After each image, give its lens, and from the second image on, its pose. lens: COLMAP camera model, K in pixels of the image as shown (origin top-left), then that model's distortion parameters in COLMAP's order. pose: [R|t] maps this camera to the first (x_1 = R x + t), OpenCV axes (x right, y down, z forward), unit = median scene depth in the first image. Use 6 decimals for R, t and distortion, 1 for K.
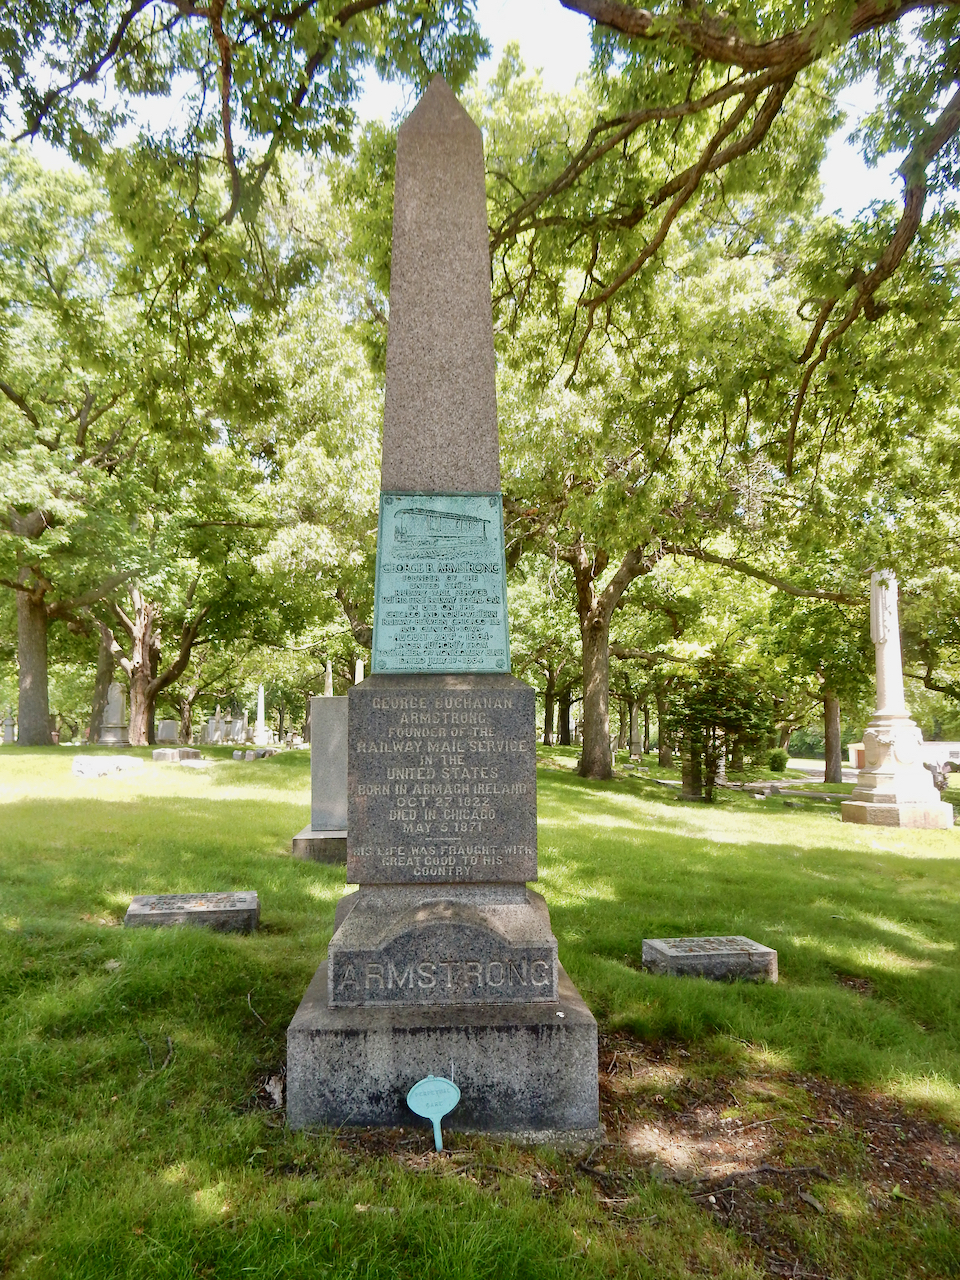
lens RADIAL K [[935.1, 0, 455.8], [0, 935.1, 638.1], [0, 0, 1]] dist [-0.001694, -0.000155]
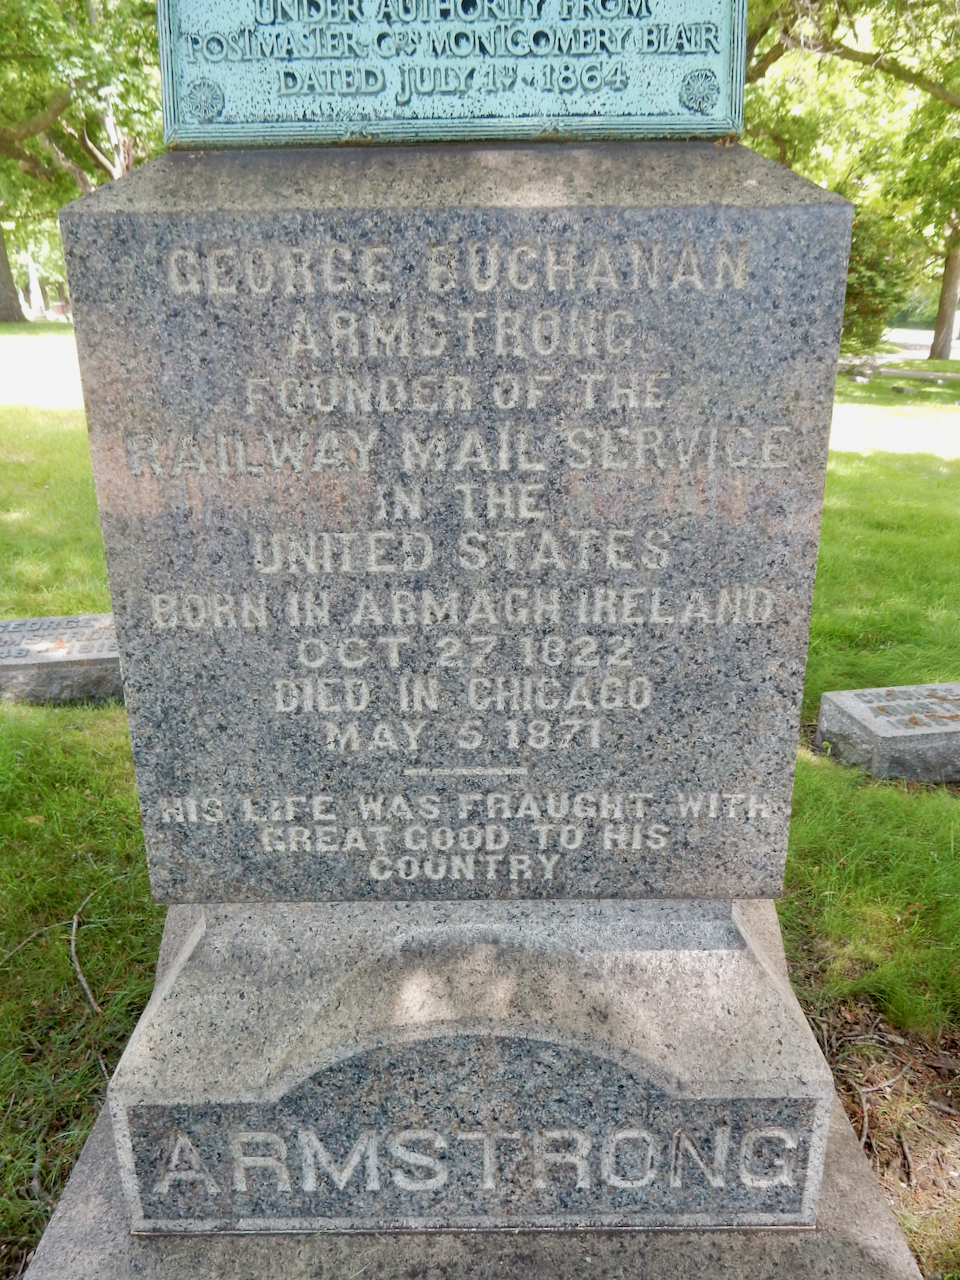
lens RADIAL K [[947.3, 0, 475.4], [0, 947.3, 637.6], [0, 0, 1]] dist [-0.003427, 0.008071]
pose [[0.999509, 0.003014, -0.031198, -0.001598], [0.010668, 0.903225, 0.429034, 0.049052], [0.029472, -0.429157, 0.902749, 0.714179]]
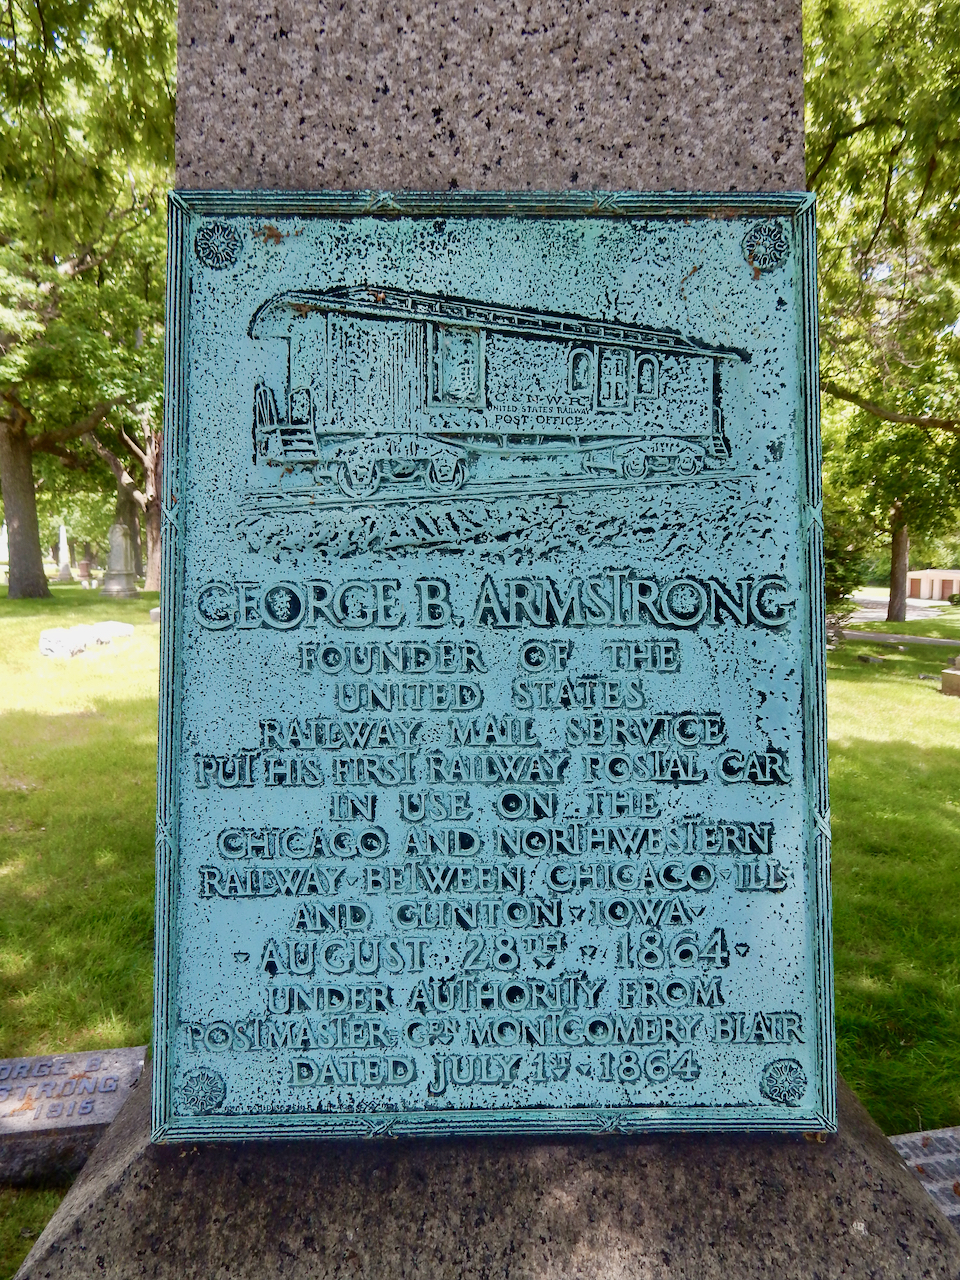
lens RADIAL K [[910.4, 0, 476.7], [0, 910.4, 645.3], [0, 0, 1]] dist [-0.005791, 0.000538]
pose [[0.999816, 0.000501, -0.019162, -0.015643], [0.003442, 0.978721, 0.205167, -0.106725], [0.018857, -0.205195, 0.978539, 0.817975]]
